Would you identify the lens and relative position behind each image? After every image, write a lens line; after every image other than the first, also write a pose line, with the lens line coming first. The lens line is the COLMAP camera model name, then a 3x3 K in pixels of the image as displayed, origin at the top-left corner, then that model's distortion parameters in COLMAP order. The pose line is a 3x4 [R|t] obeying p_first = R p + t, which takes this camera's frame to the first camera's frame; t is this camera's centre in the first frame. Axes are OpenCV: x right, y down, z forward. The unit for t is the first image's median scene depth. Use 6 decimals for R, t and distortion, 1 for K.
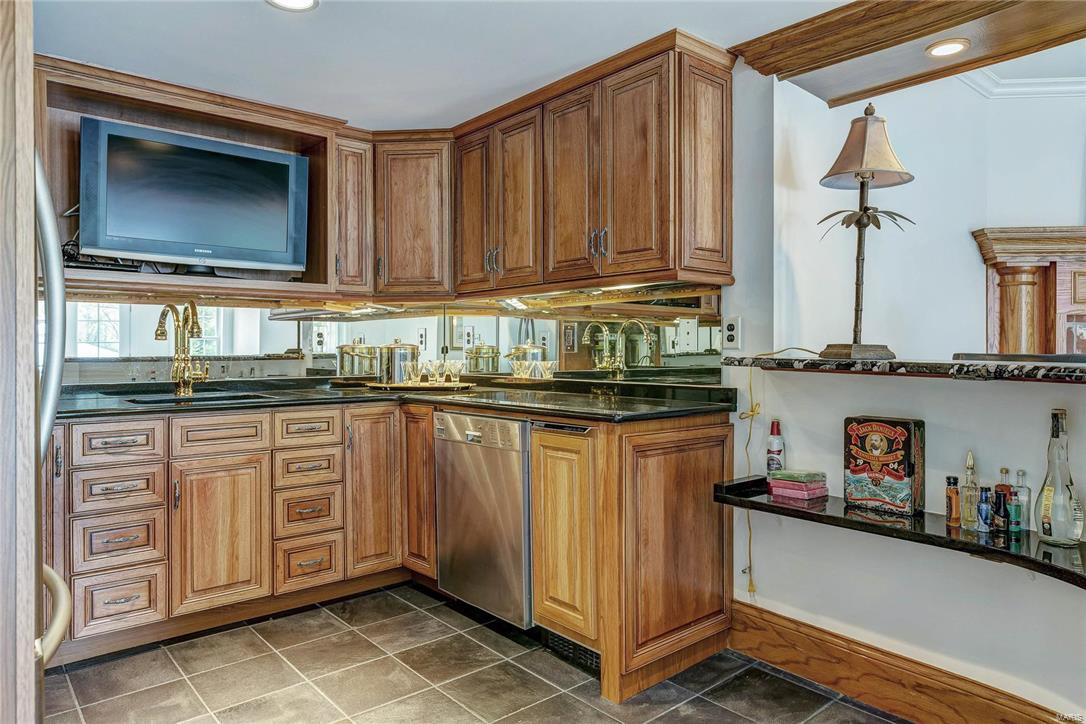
lens RADIAL K [[695.0, 0, 543.0], [0, 695.0, 362.0], [0, 0, 1]] dist [0.003633, 0.000435]
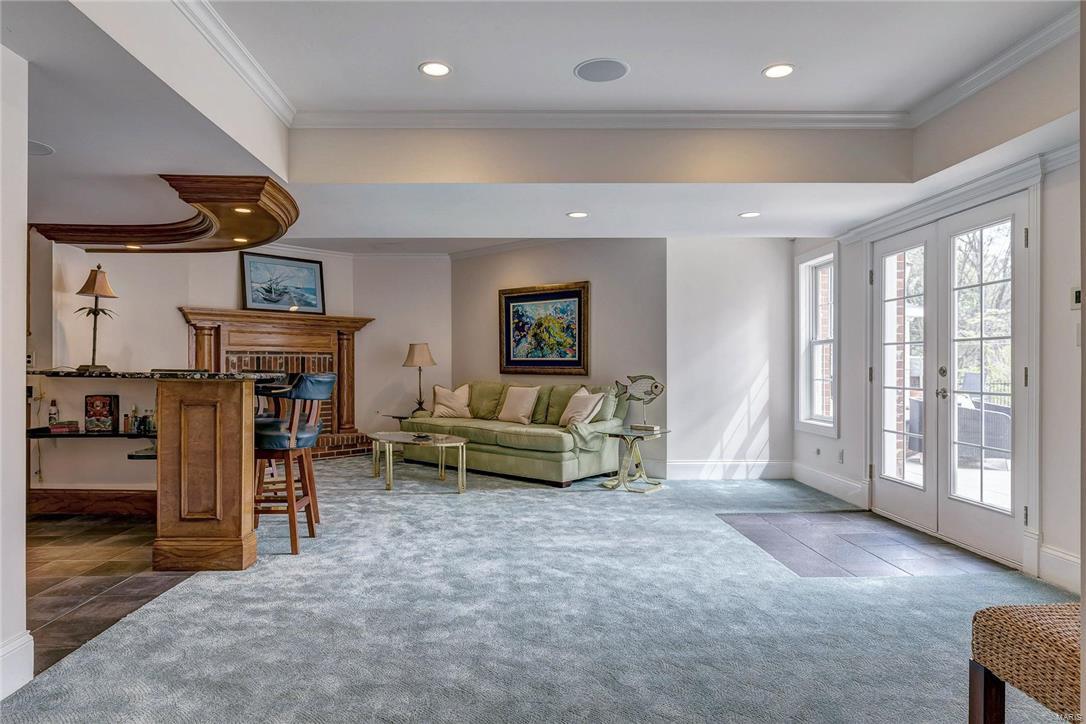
lens RADIAL K [[684.1, 0, 543.0], [0, 684.1, 362.0], [0, 0, 1]] dist [0.001854, -0.000007]
pose [[0.624442, 0.004511, 0.781058, -0.396823], [0.016767, 0.999675, -0.019178, 0.032924], [-0.780891, 0.025072, 0.624164, -1.591675]]
